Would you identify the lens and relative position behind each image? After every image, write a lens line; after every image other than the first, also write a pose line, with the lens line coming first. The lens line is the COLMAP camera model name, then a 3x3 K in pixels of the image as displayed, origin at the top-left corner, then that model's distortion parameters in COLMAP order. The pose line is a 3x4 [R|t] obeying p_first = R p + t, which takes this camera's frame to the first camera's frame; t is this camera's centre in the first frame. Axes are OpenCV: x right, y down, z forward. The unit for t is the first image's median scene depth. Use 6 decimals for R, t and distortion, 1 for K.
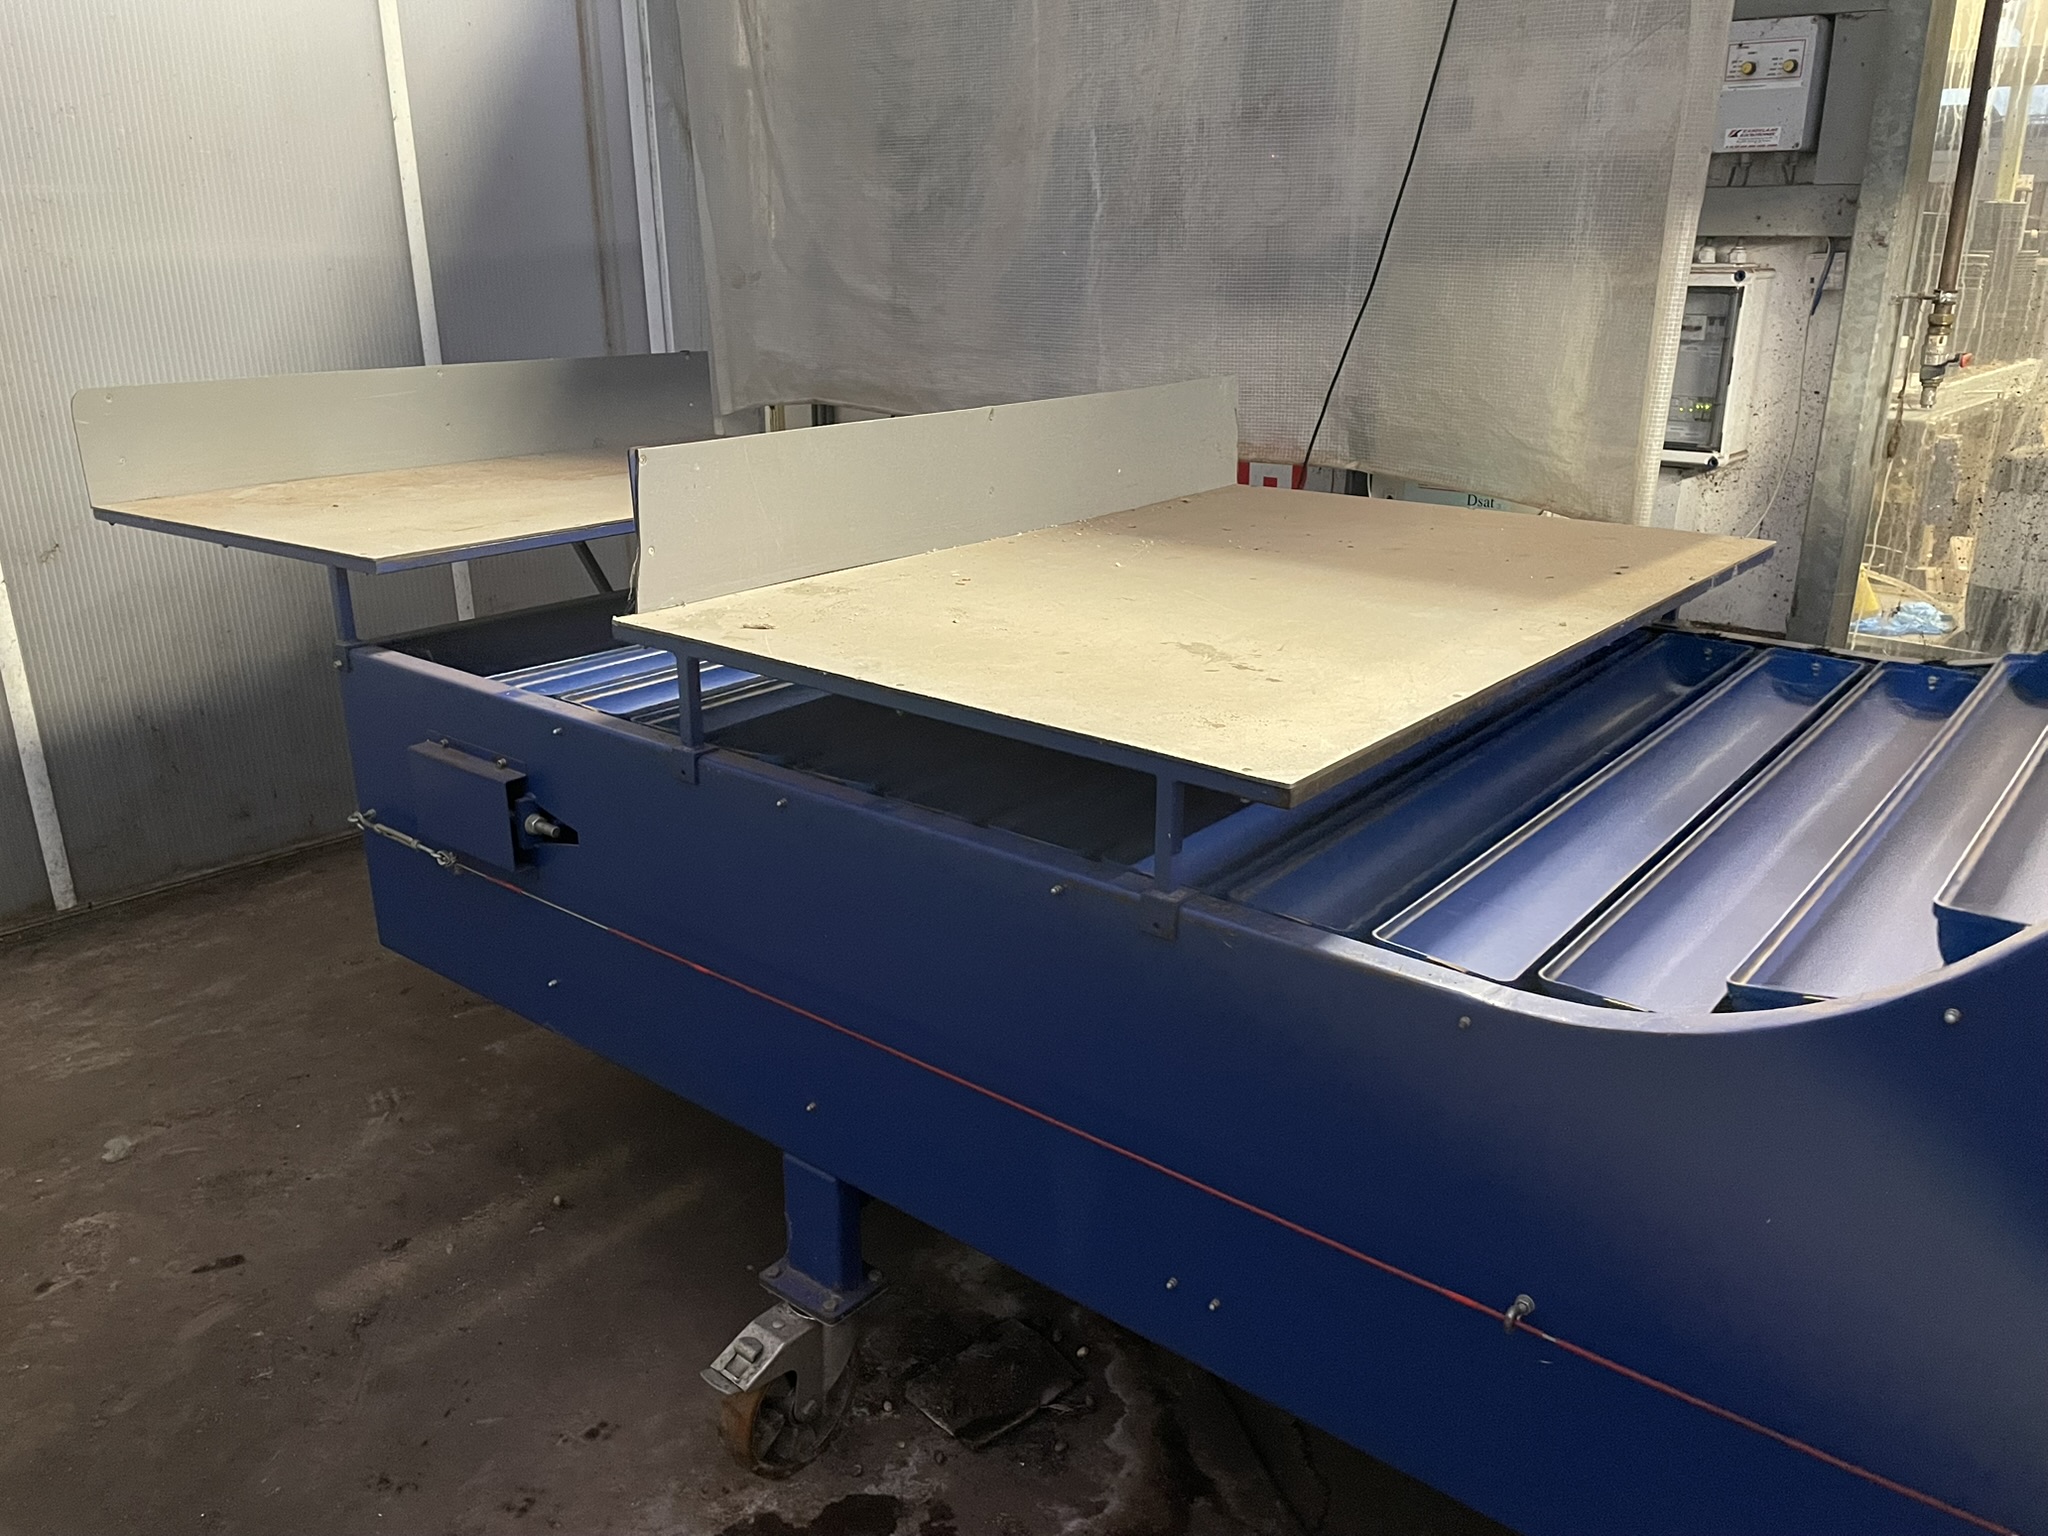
lens RADIAL K [[1545.9, 0, 1022.2], [0, 1545.9, 777.4], [0, 0, 1]] dist [0.091112, -0.118385]
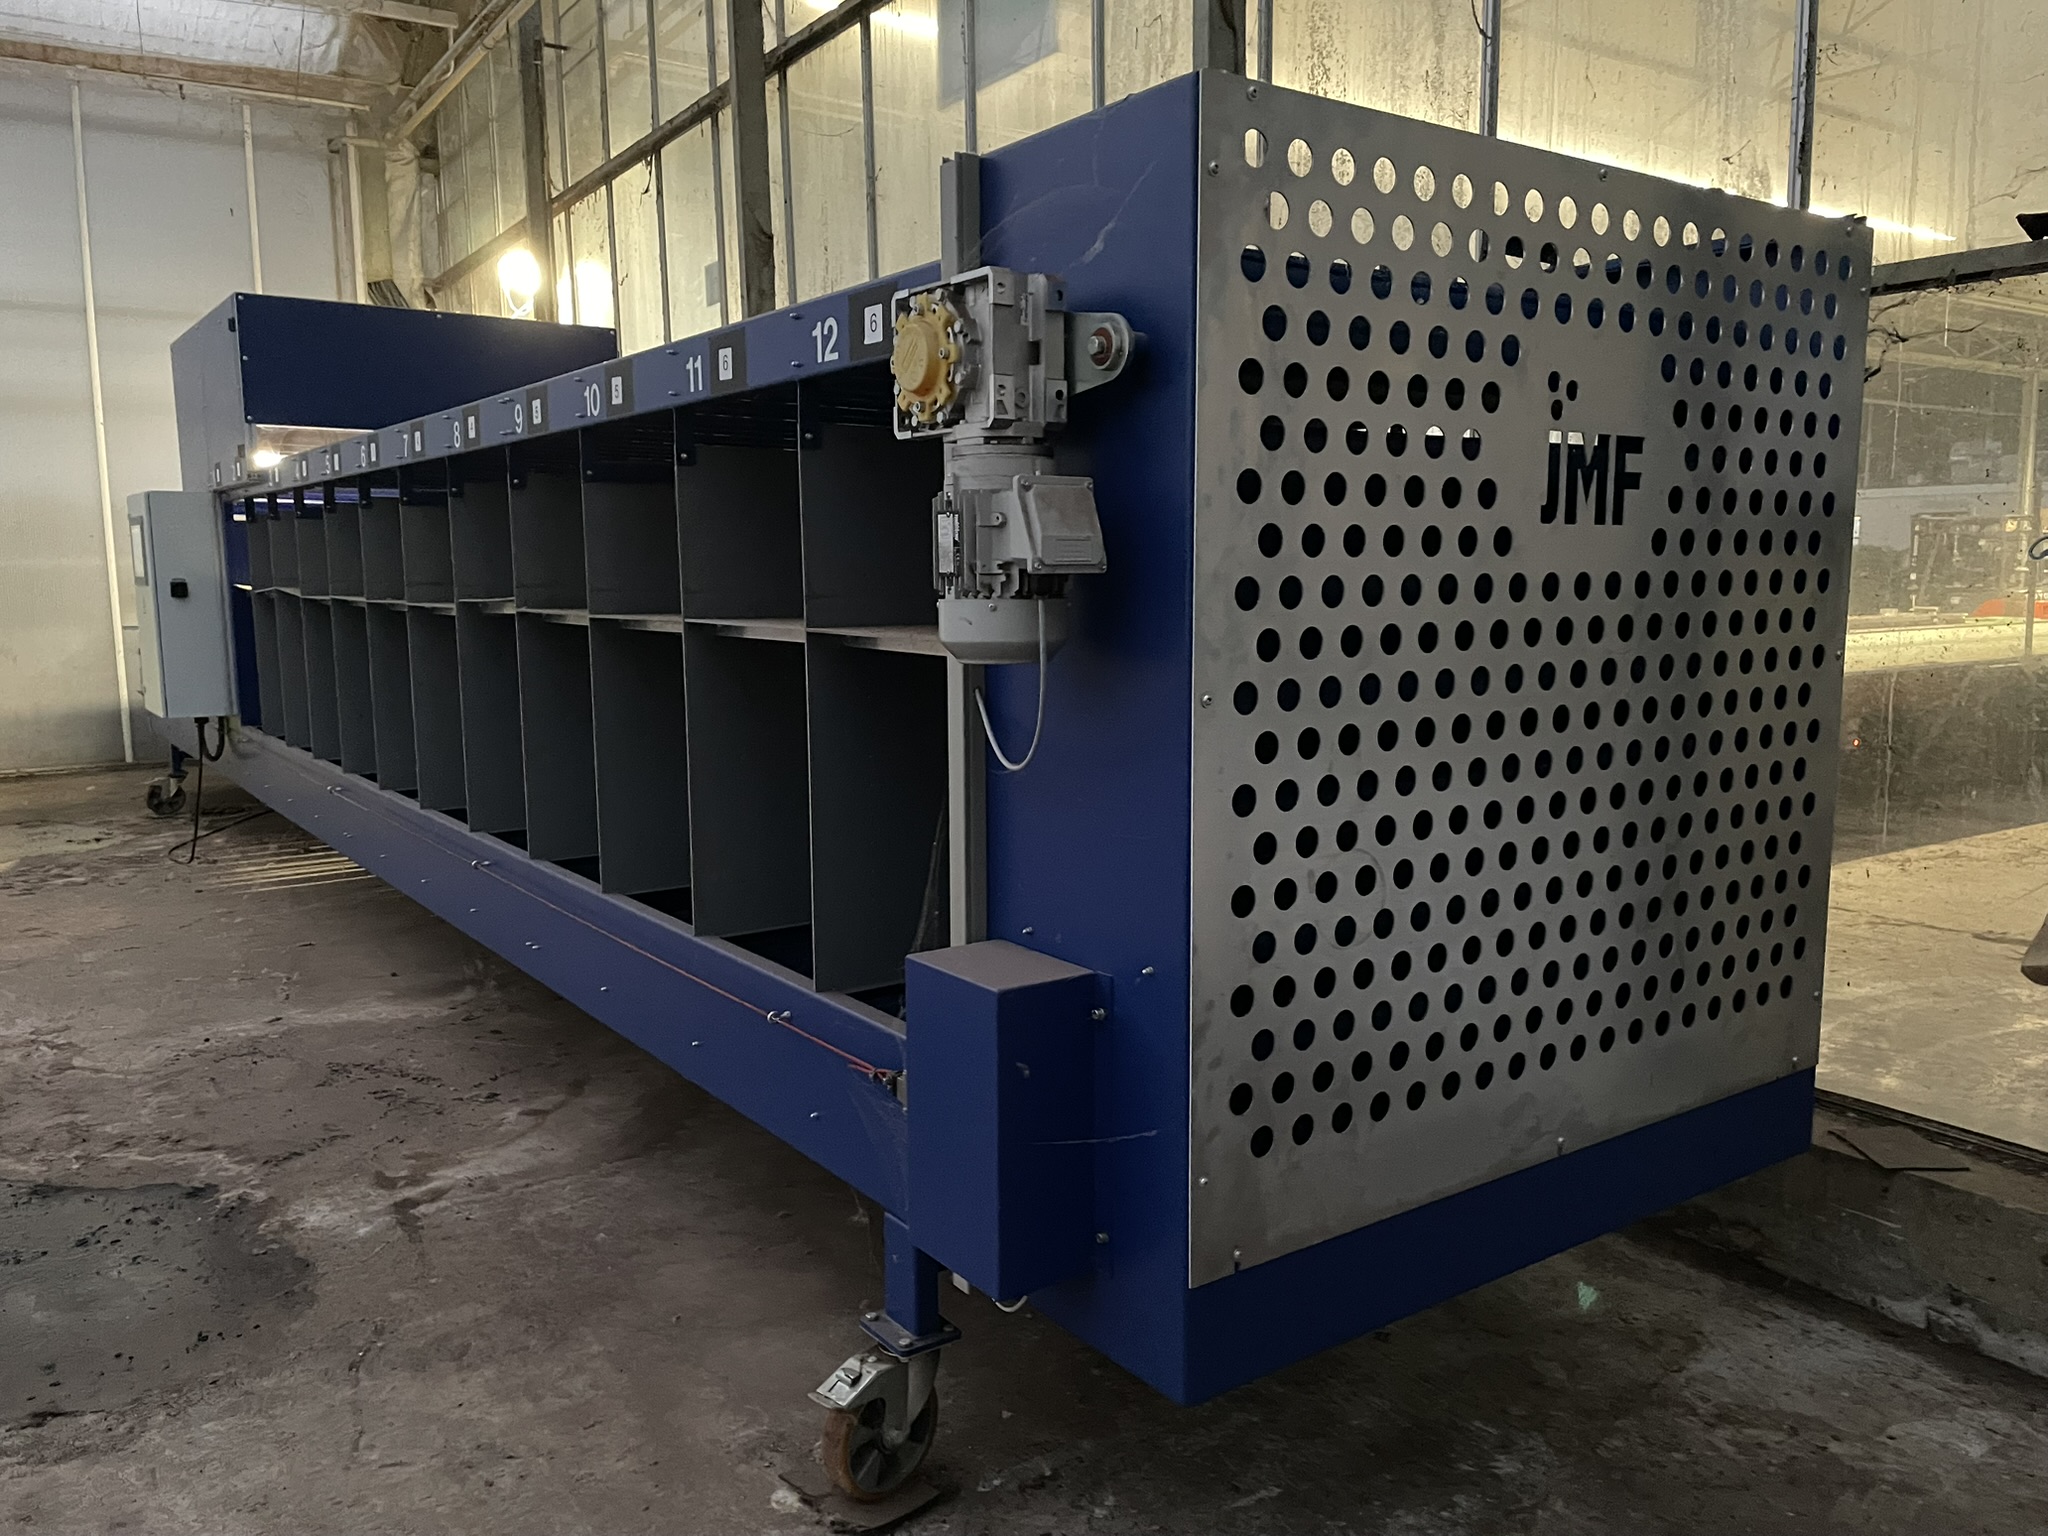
lens RADIAL K [[1545.9, 0, 1045.1], [0, 1545.9, 783.4], [0, 0, 1]] dist [0.091112, -0.118385]
pose [[0.967254, 0.030139, -0.252015, 3.246131], [-0.078252, 0.979967, -0.183142, 0.924727], [0.241447, 0.196866, 0.950235, -2.552665]]
